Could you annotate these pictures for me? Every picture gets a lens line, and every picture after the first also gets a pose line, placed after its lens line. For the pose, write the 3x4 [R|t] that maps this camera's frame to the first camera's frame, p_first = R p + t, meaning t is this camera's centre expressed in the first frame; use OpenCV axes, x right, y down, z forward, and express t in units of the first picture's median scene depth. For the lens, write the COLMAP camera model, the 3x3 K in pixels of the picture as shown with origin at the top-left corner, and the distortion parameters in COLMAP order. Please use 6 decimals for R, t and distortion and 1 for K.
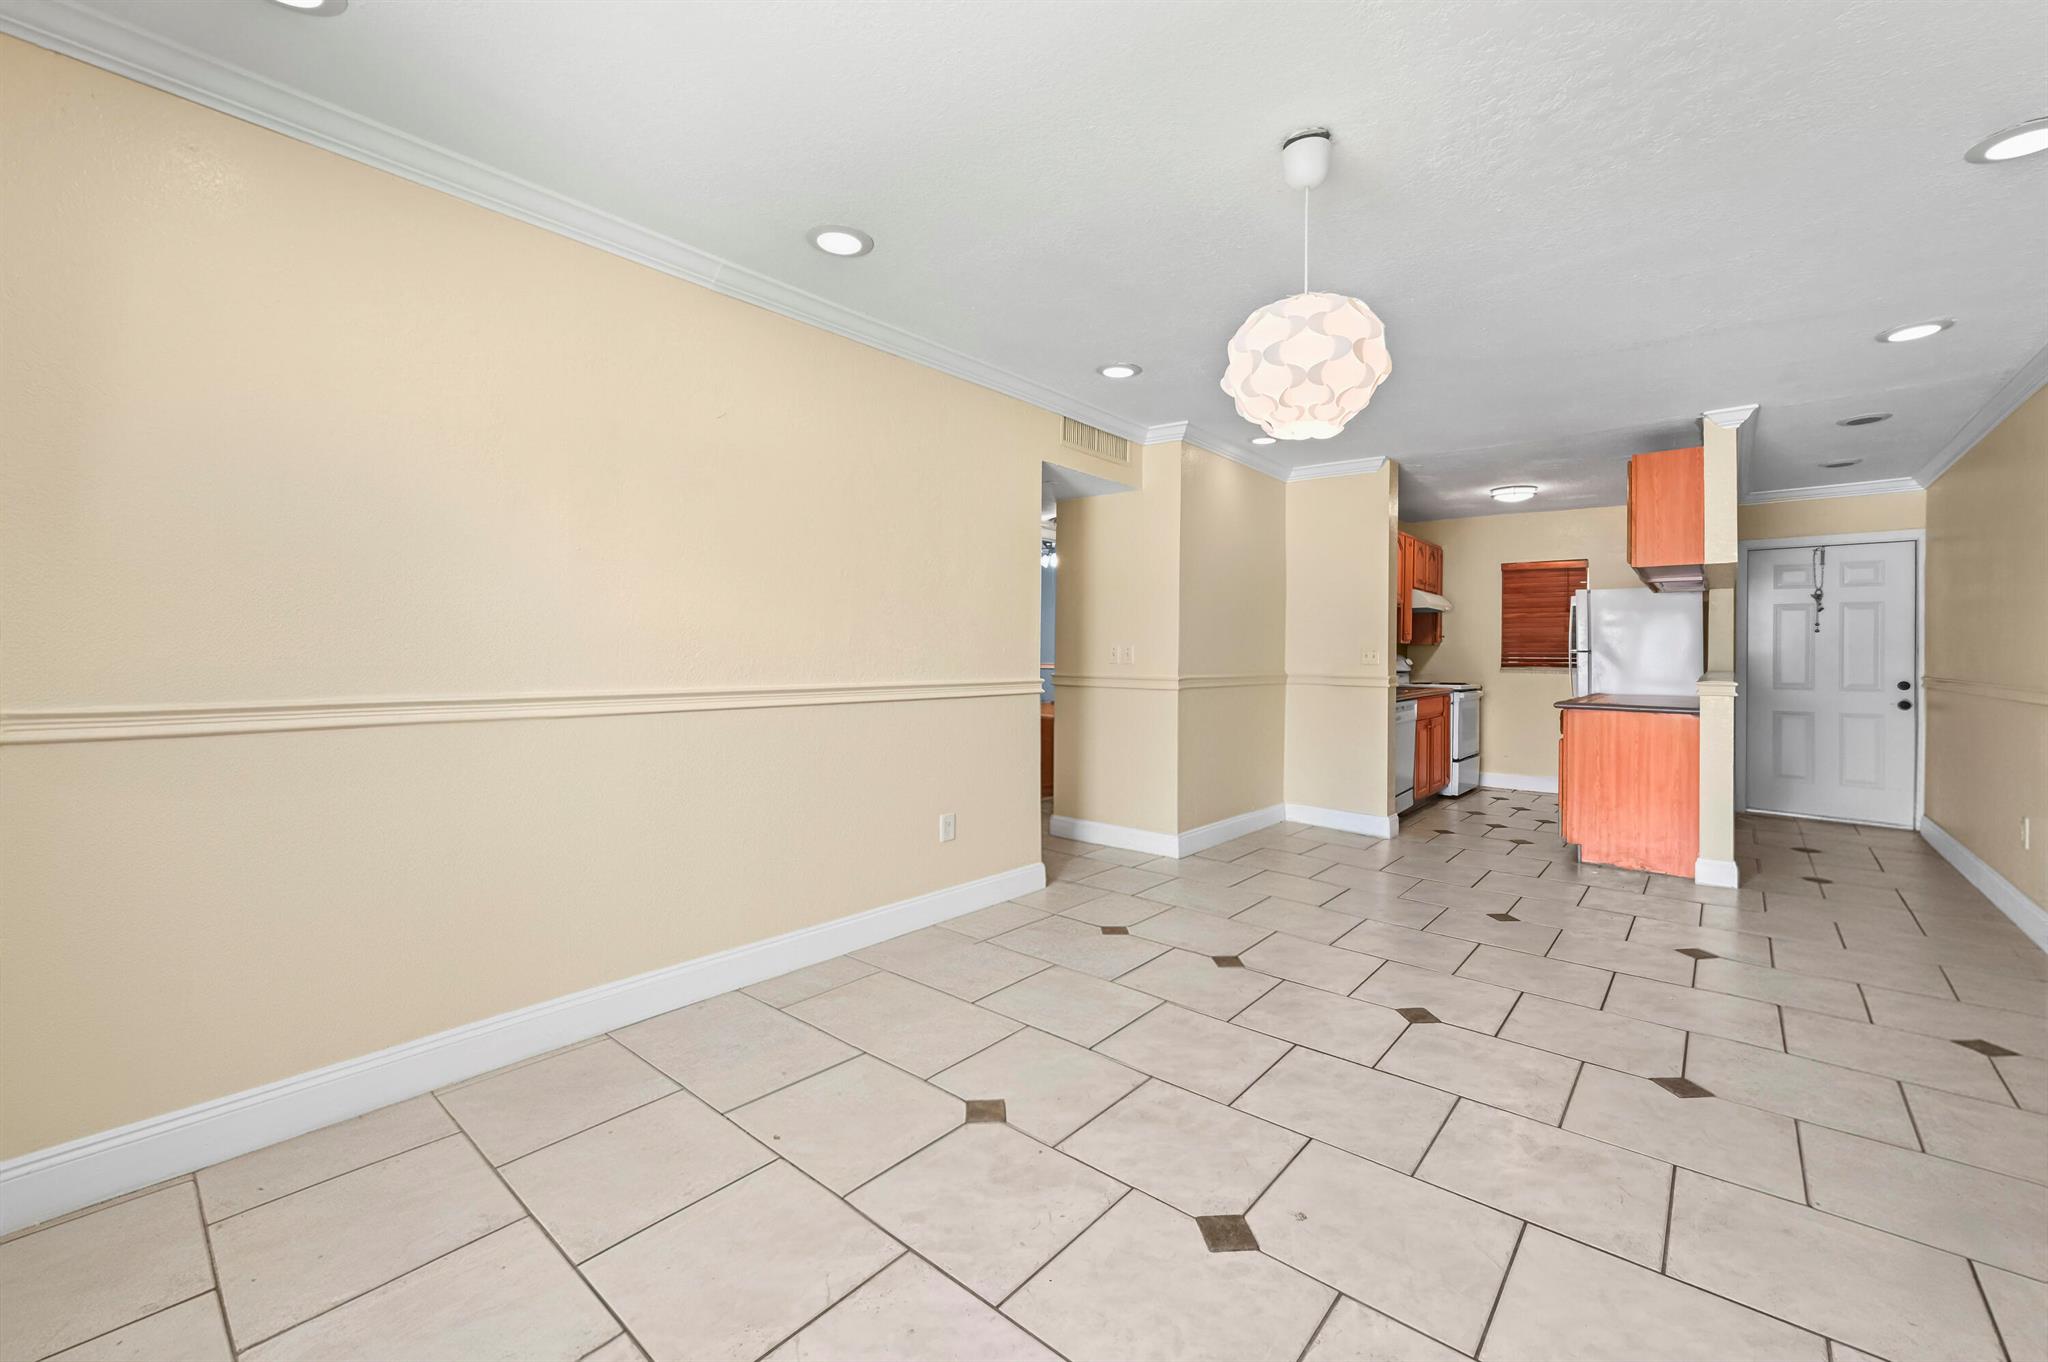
lens RADIAL K [[819.9, 0, 1016.2], [0, 819.9, 666.2], [0, 0, 1]] dist [-0.014270, 0.000633]
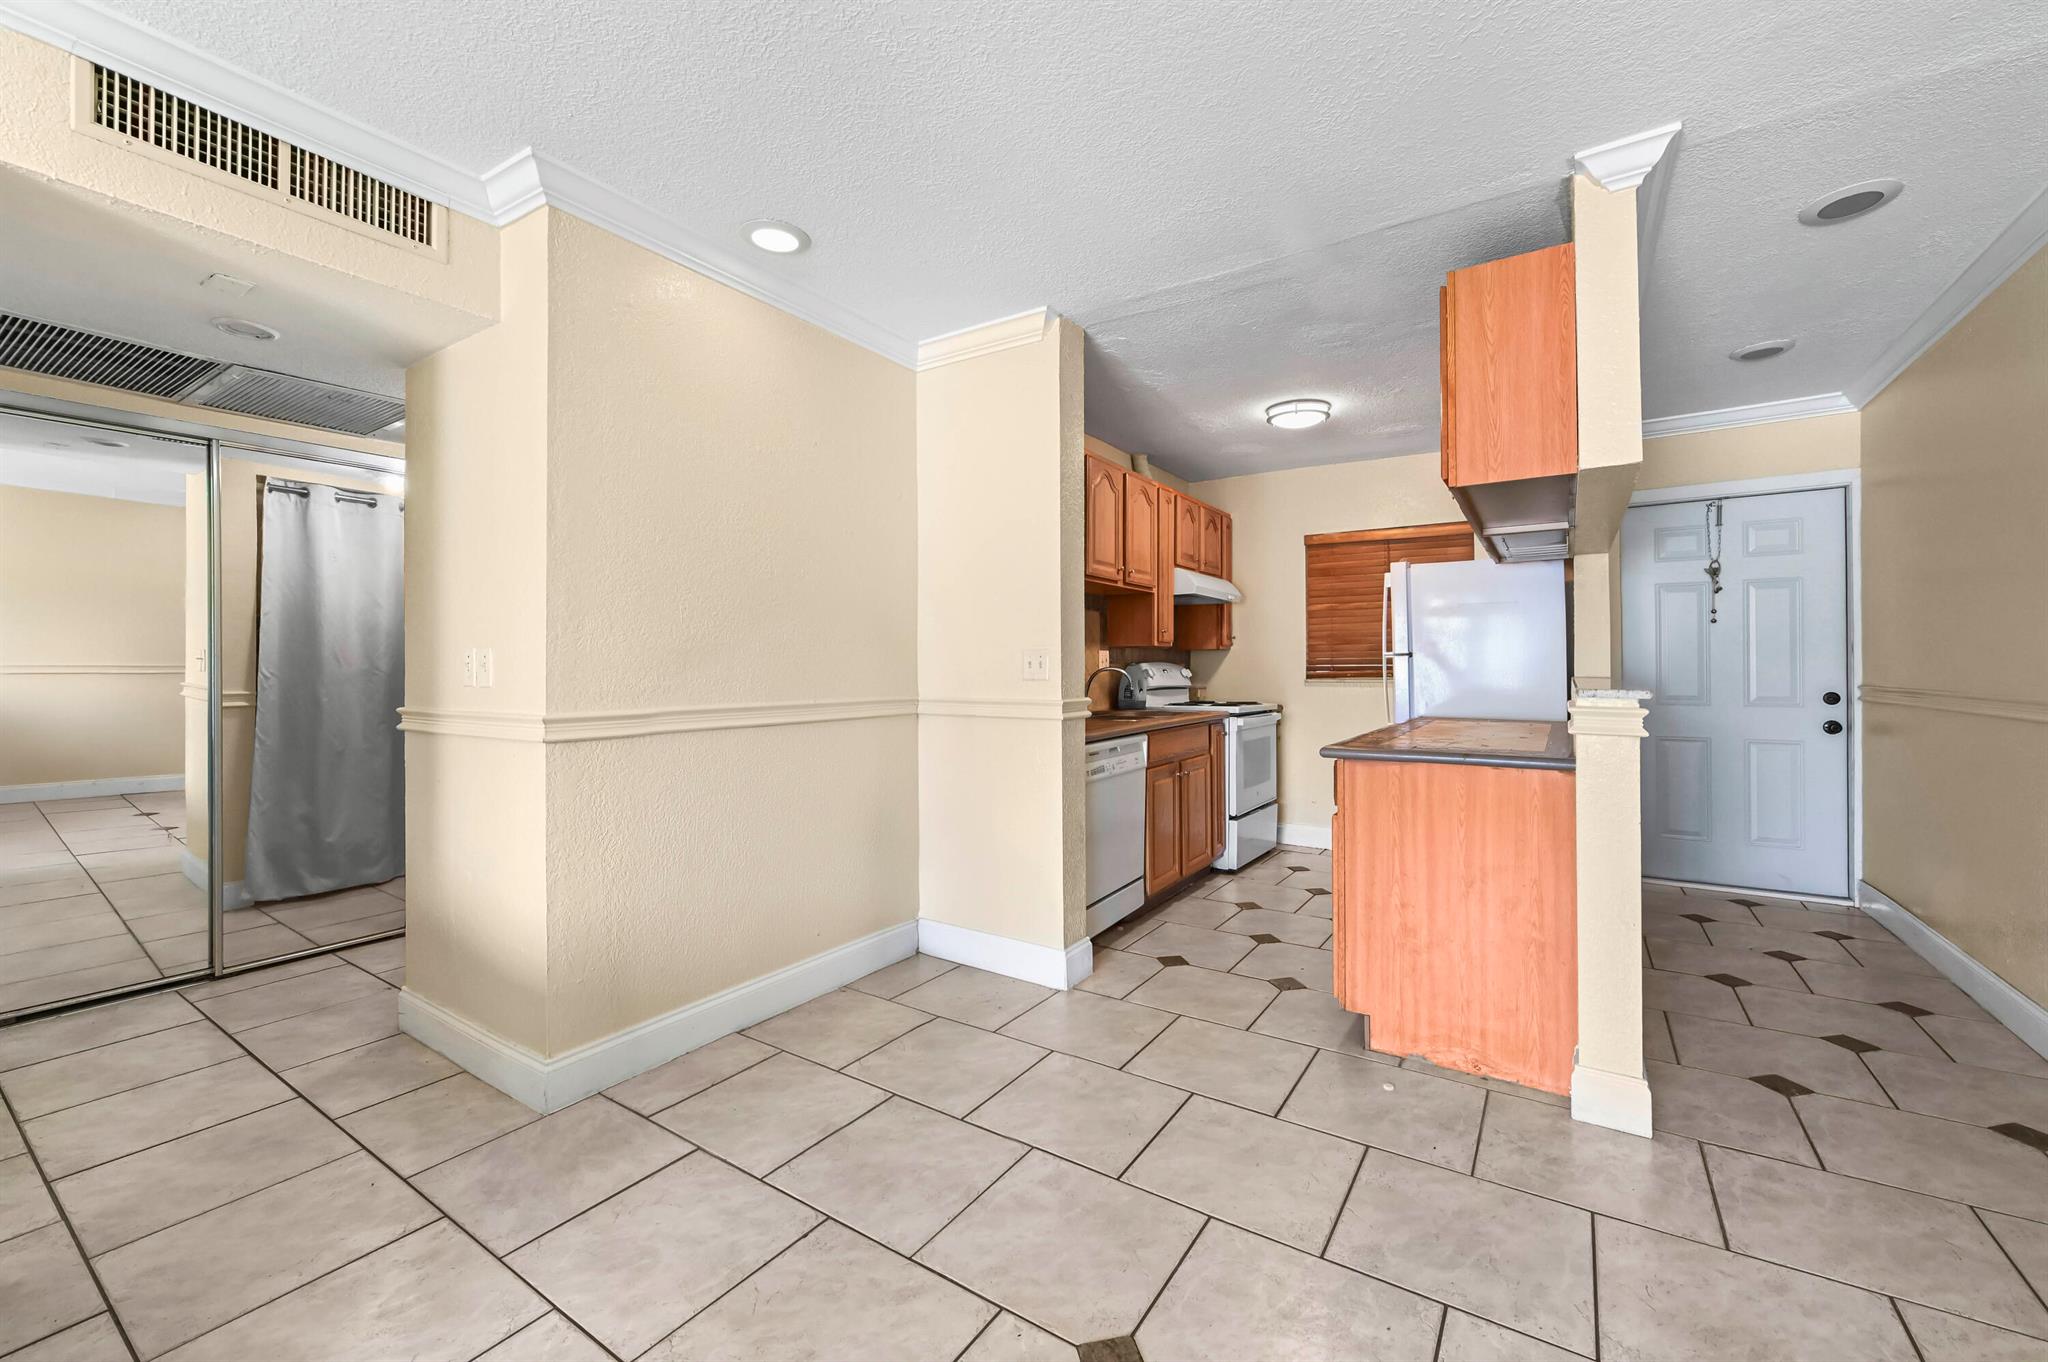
lens RADIAL K [[819.9, 0, 1028.9], [0, 819.9, 680.4], [0, 0, 1]] dist [-0.014270, 0.000633]
pose [[0.990804, -0.014353, 0.134545, 0.330610], [0.014390, 0.999896, 0.000701, -0.001632], [-0.134541, 0.001241, 0.990907, 0.410268]]
